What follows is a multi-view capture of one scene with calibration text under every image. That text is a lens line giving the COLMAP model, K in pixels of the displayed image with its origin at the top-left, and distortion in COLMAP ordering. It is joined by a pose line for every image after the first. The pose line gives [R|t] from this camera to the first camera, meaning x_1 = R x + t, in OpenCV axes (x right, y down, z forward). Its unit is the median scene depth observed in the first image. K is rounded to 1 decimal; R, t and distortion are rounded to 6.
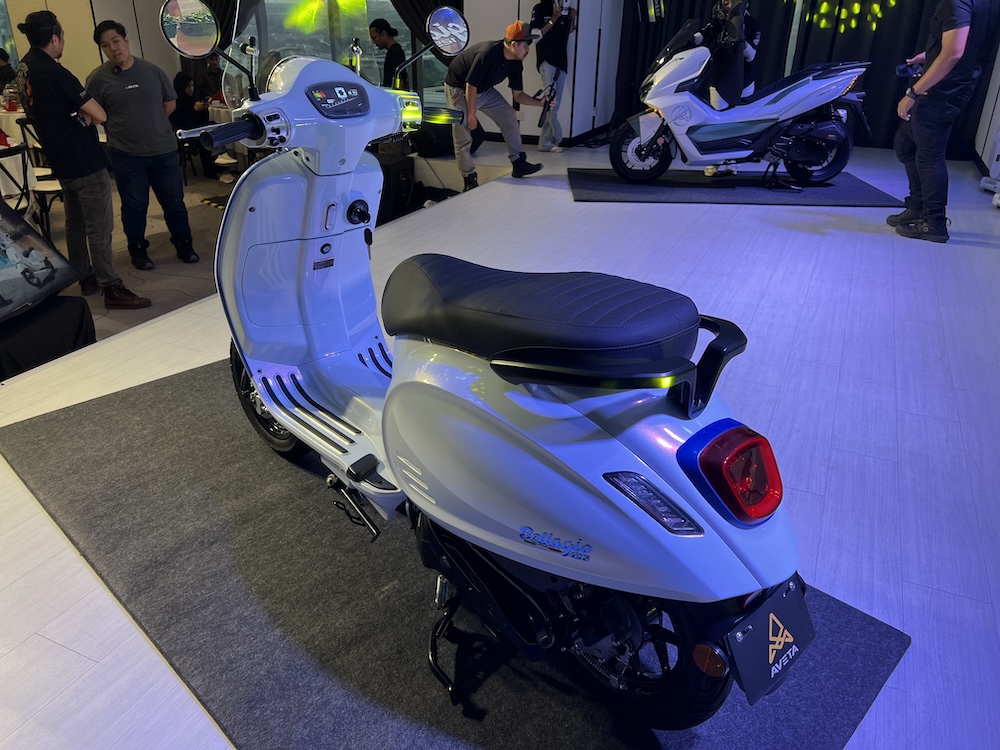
lens RADIAL K [[745.5, 0, 501.1], [0, 745.5, 375.4], [0, 0, 1]] dist [0.029758, 0.000080]
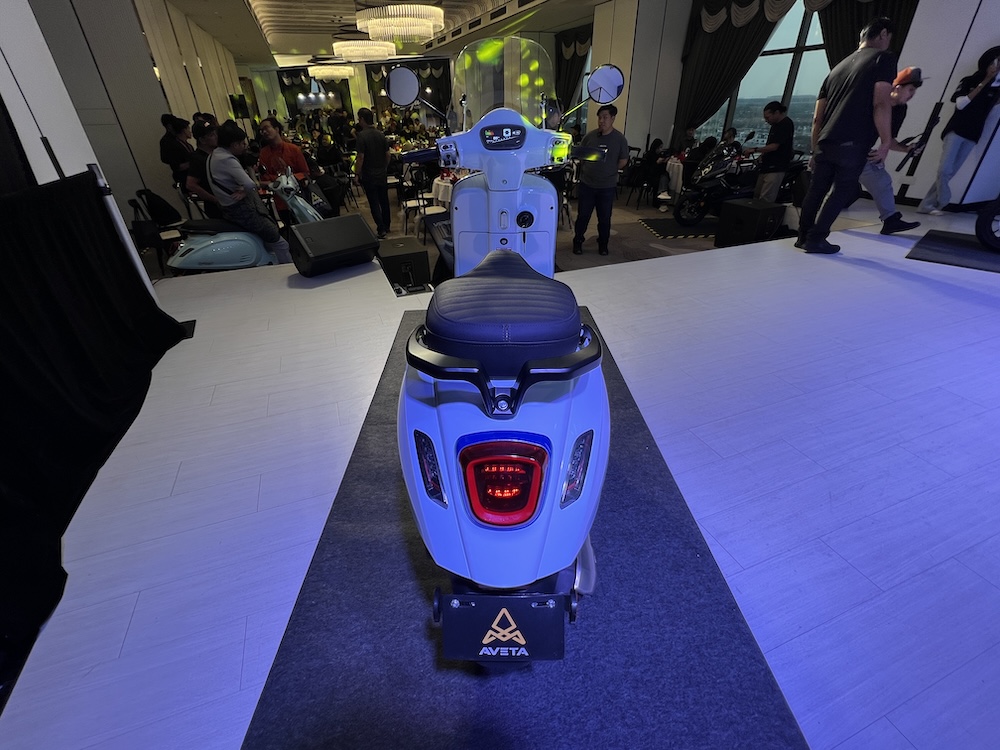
lens RADIAL K [[451.9, 0, 500.1], [0, 451.9, 374.7], [0, 0, 1]] dist [-0.002894, -0.000478]
pose [[0.718810, 0.332299, -0.610647, 0.126724], [-0.275490, 0.942610, 0.188657, -0.026365], [0.638292, 0.032619, 0.769103, 0.091507]]
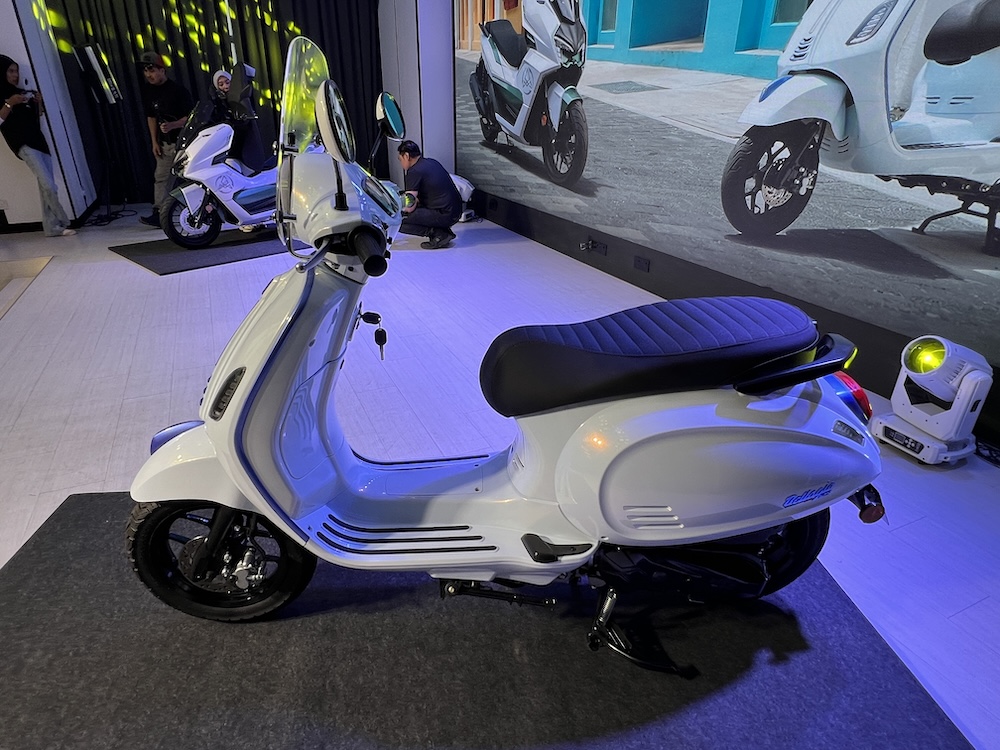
lens RADIAL K [[586.1, 0, 497.9], [0, 586.1, 375.0], [0, 0, 1]] dist [-0.005095, -0.000558]
pose [[0.657749, -0.331994, 0.676126, -0.179094], [0.331353, 0.933640, 0.136093, -0.058170], [-0.676440, 0.134521, 0.724108, 0.113092]]
